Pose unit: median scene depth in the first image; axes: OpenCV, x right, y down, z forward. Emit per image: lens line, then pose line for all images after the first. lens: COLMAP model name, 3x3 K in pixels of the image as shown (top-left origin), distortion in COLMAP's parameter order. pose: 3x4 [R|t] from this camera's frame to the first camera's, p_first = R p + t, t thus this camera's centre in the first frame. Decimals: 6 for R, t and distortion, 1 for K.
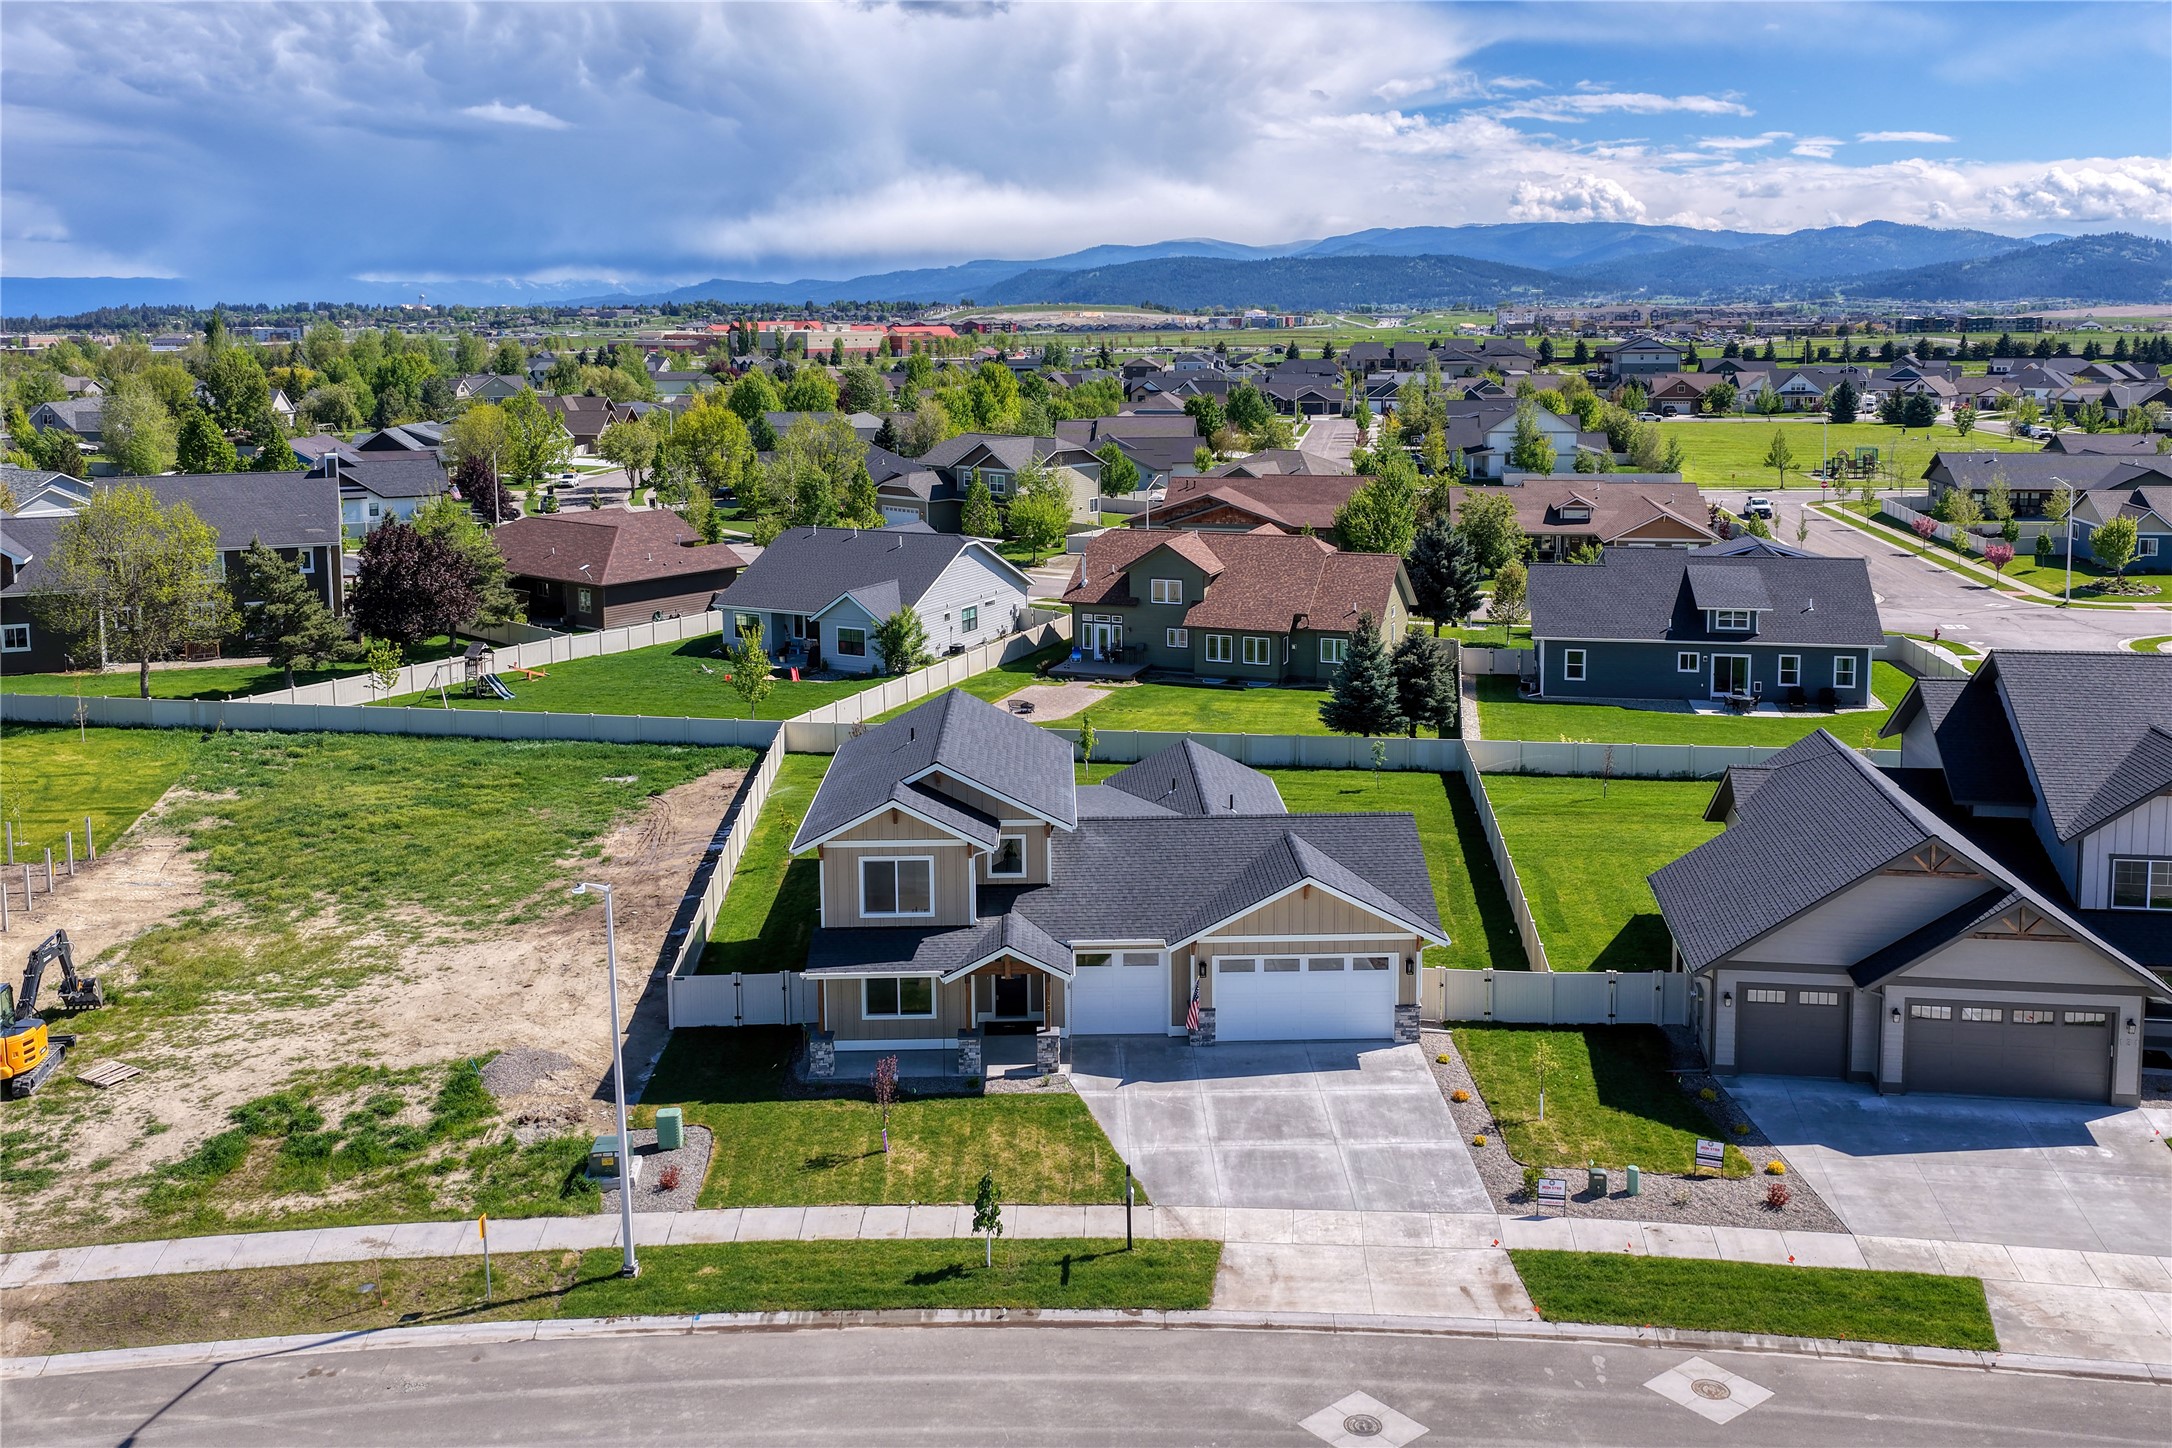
lens RADIAL K [[1784.2, 0, 1086.0], [0, 1784.2, 724.0], [0, 0, 1]] dist [-0.007096, -0.005314]
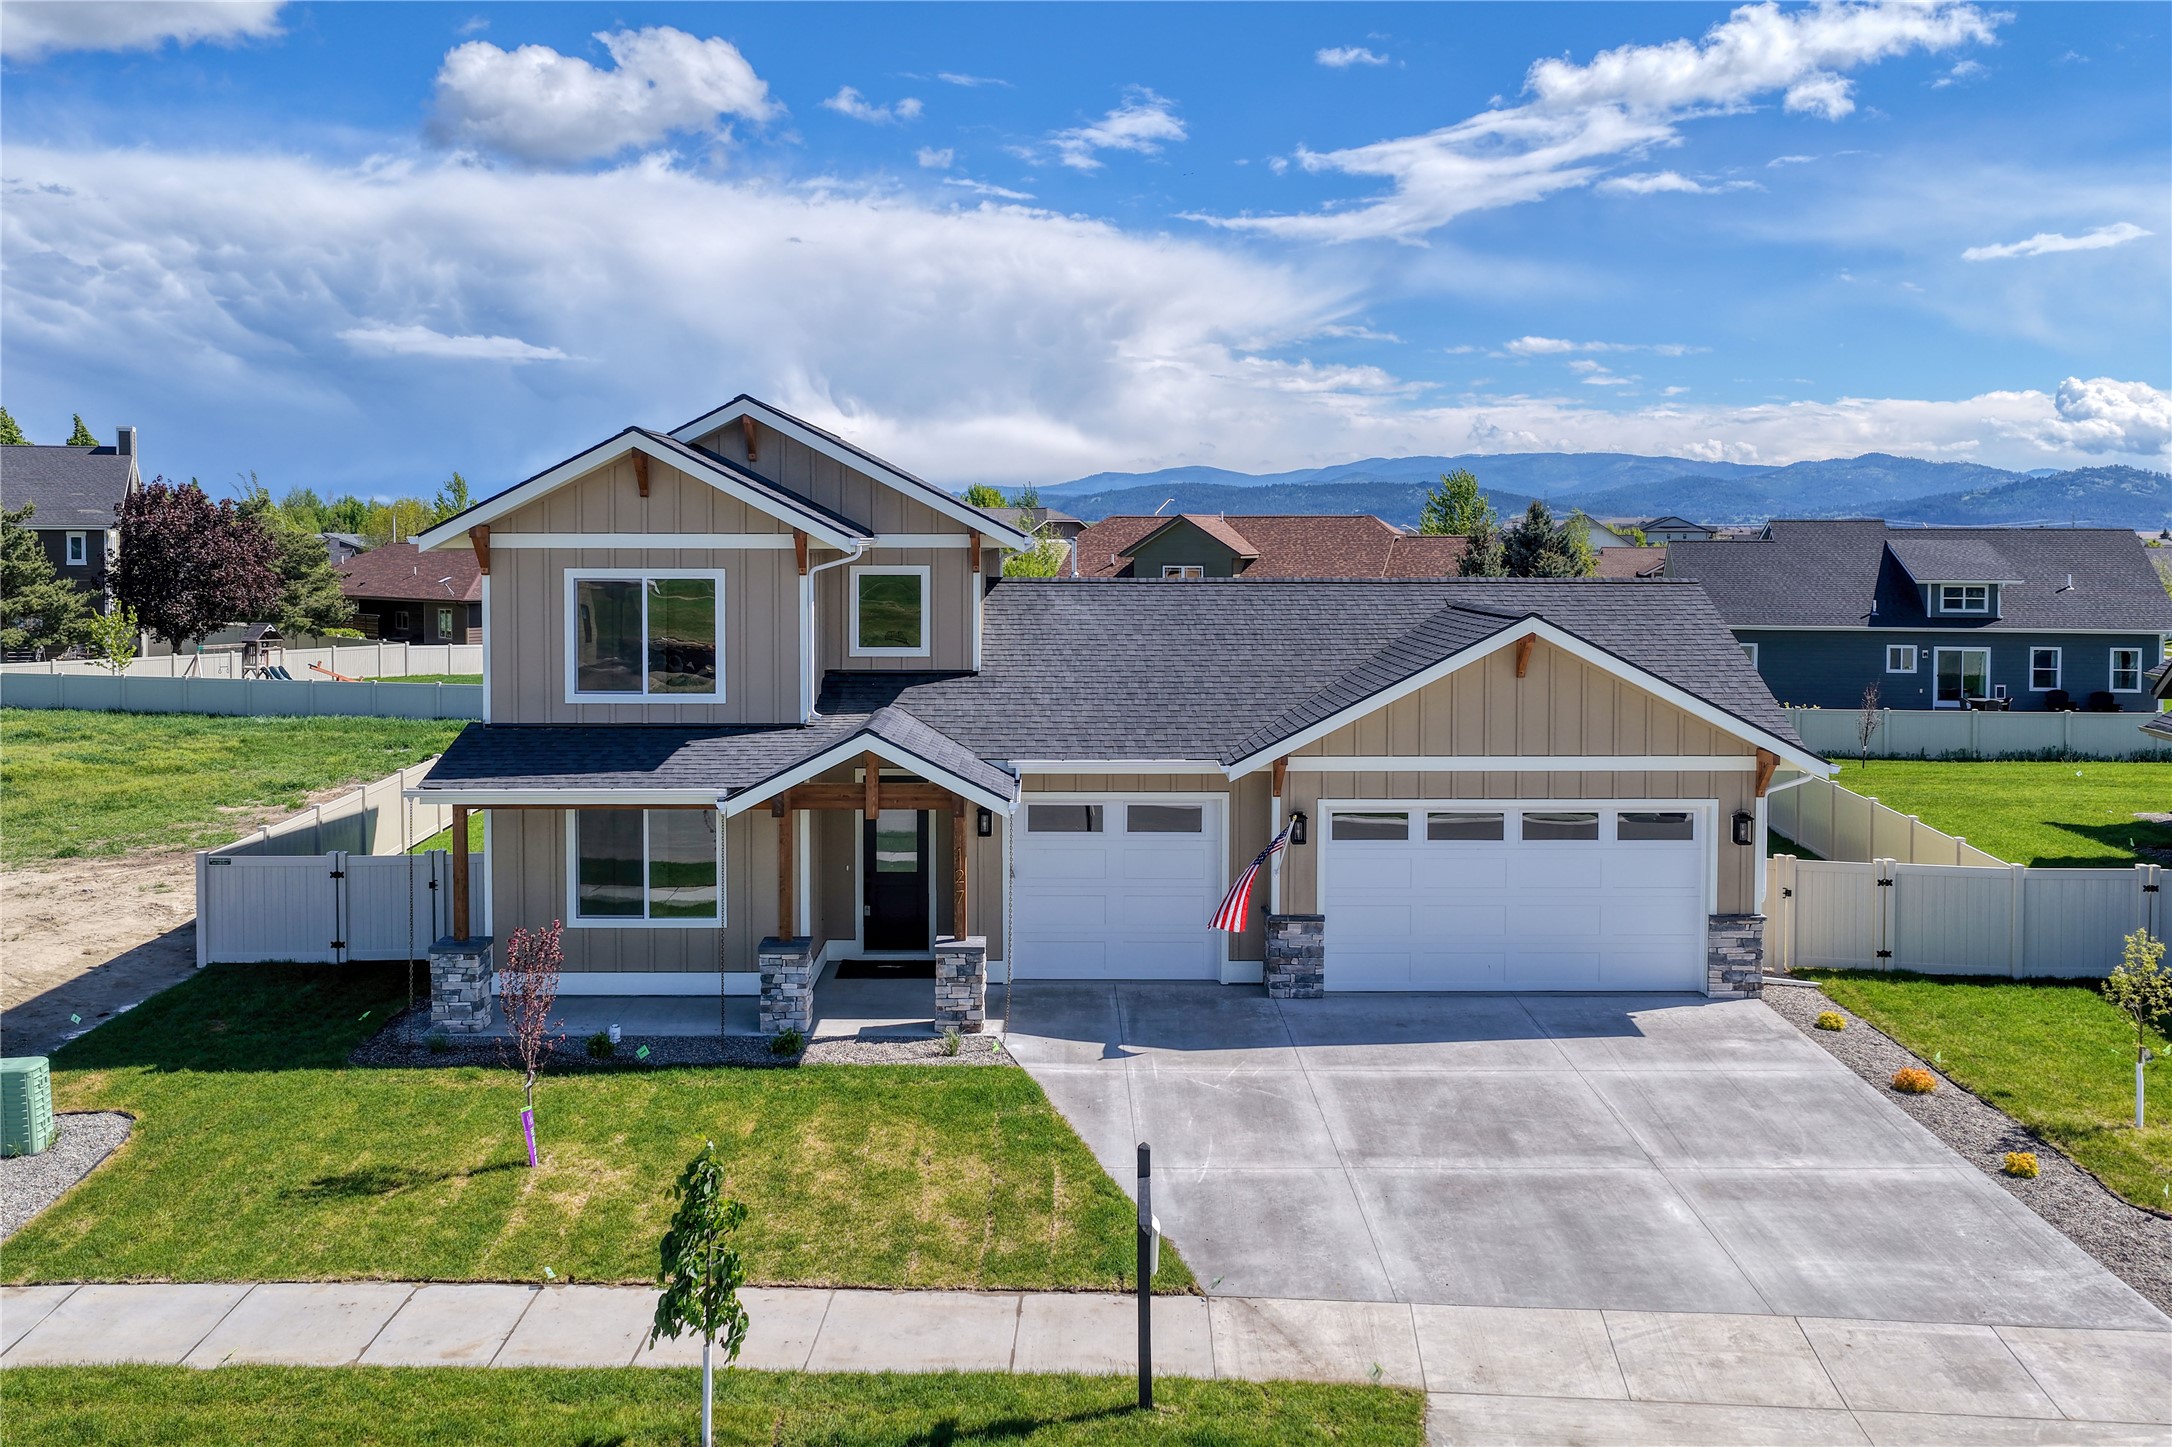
lens RADIAL K [[1823.9, 0, 1053.7], [0, 1823.9, 766.0], [0, 0, 1]] dist [-0.012854, 0.021490]
pose [[0.999789, 0.011250, -0.017180, 0.010119], [-0.012790, 0.995645, -0.092344, 0.175709], [0.016067, 0.092544, 0.995579, 0.552243]]
